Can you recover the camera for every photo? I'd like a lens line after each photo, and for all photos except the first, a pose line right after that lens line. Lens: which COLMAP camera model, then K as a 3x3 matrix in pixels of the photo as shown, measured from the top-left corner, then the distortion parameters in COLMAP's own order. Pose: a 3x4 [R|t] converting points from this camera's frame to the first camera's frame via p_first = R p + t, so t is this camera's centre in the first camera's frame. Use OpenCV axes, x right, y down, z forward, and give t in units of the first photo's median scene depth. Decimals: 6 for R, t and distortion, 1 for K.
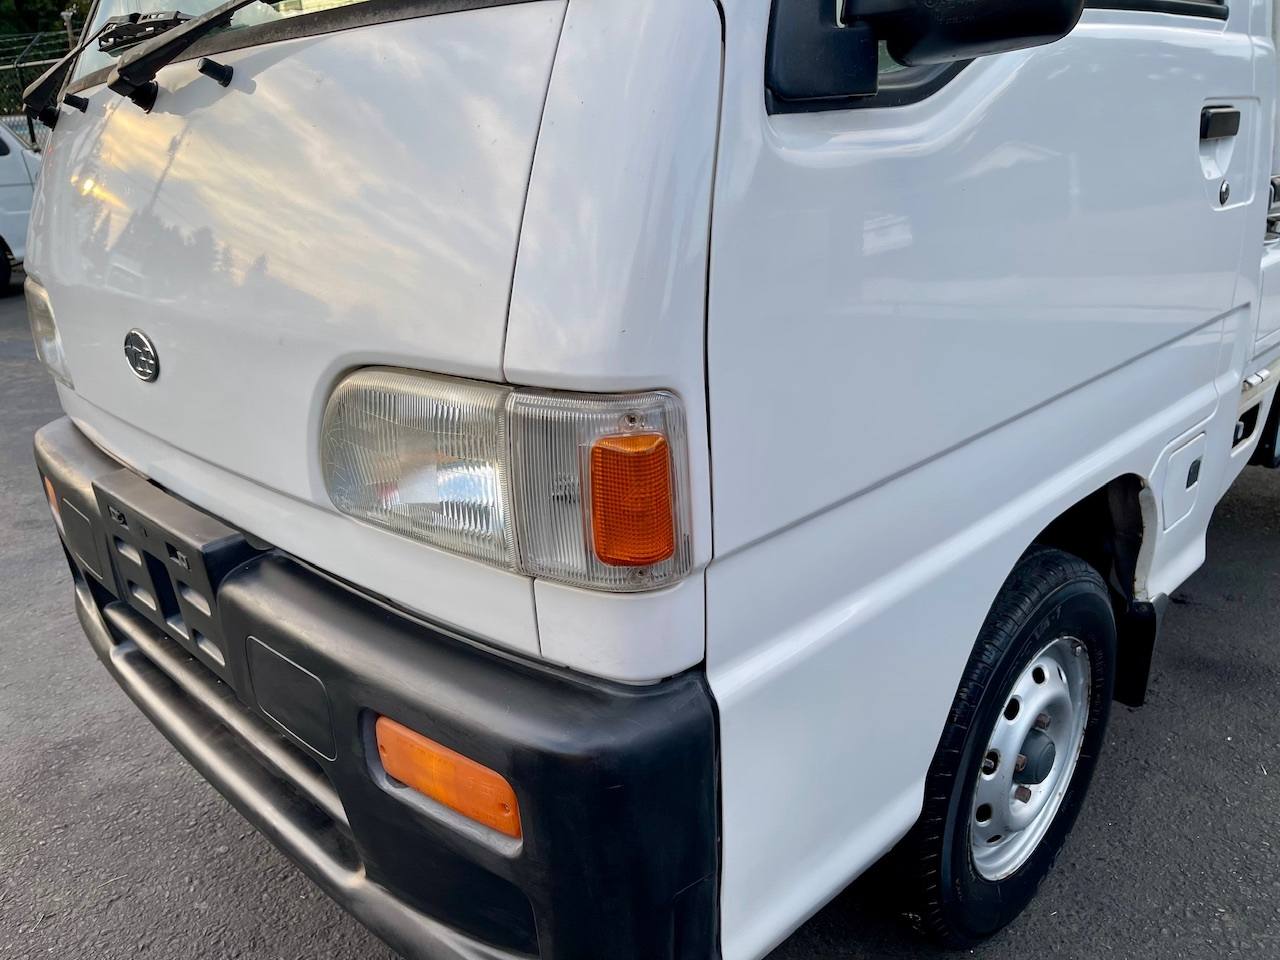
lens RADIAL K [[1003.3, 0, 651.0], [0, 1003.3, 508.8], [0, 0, 1]] dist [0.062701, -0.092729]
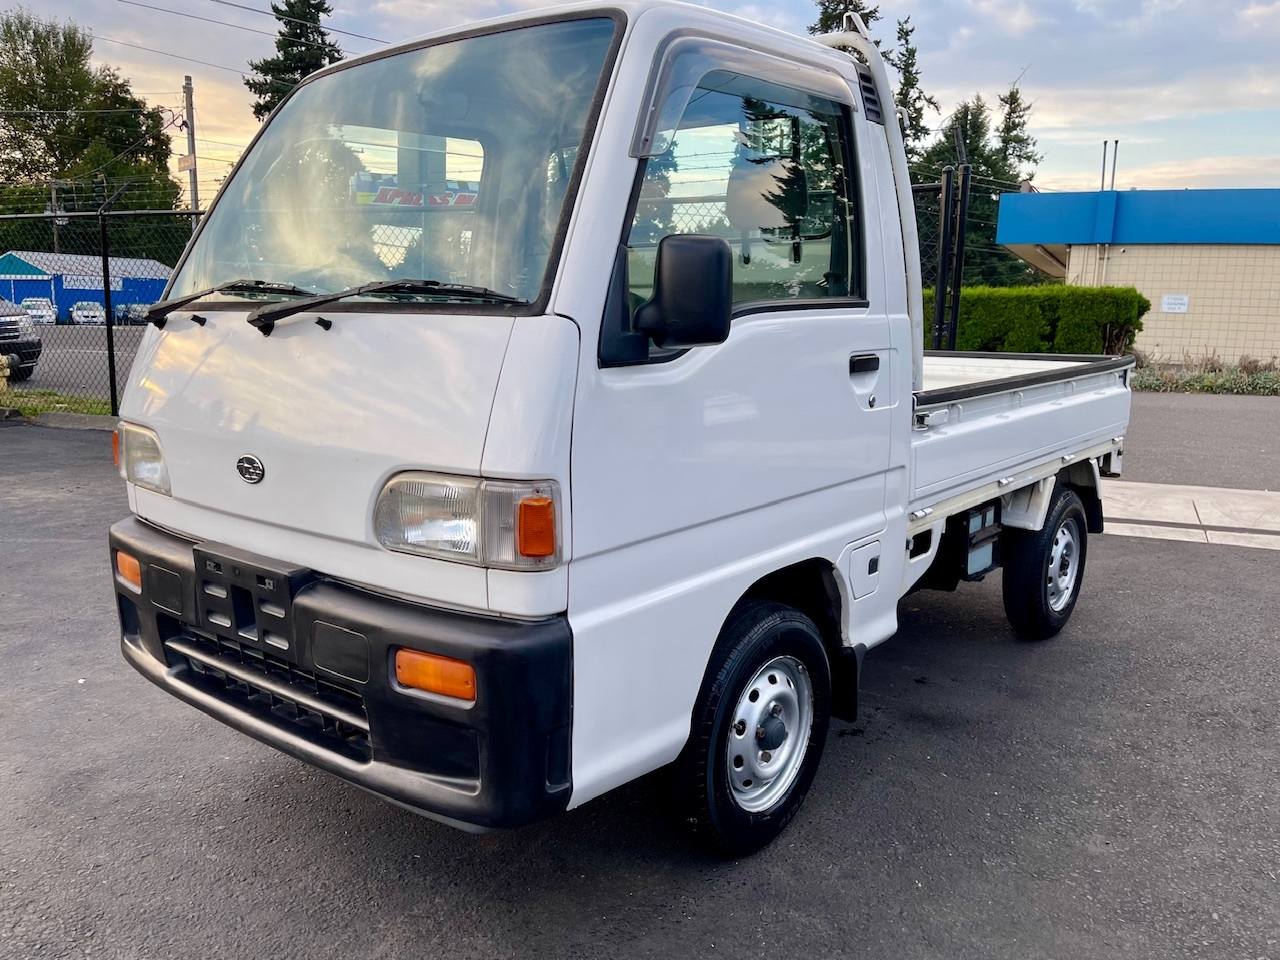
lens RADIAL K [[1003.3, 0, 627.8], [0, 1003.3, 487.9], [0, 0, 1]] dist [0.062701, -0.092729]
pose [[0.995411, 0.031455, 0.090378, -0.013526], [-0.014646, 0.983384, -0.180948, 0.200717], [-0.094568, 0.178794, 0.979331, -0.817420]]
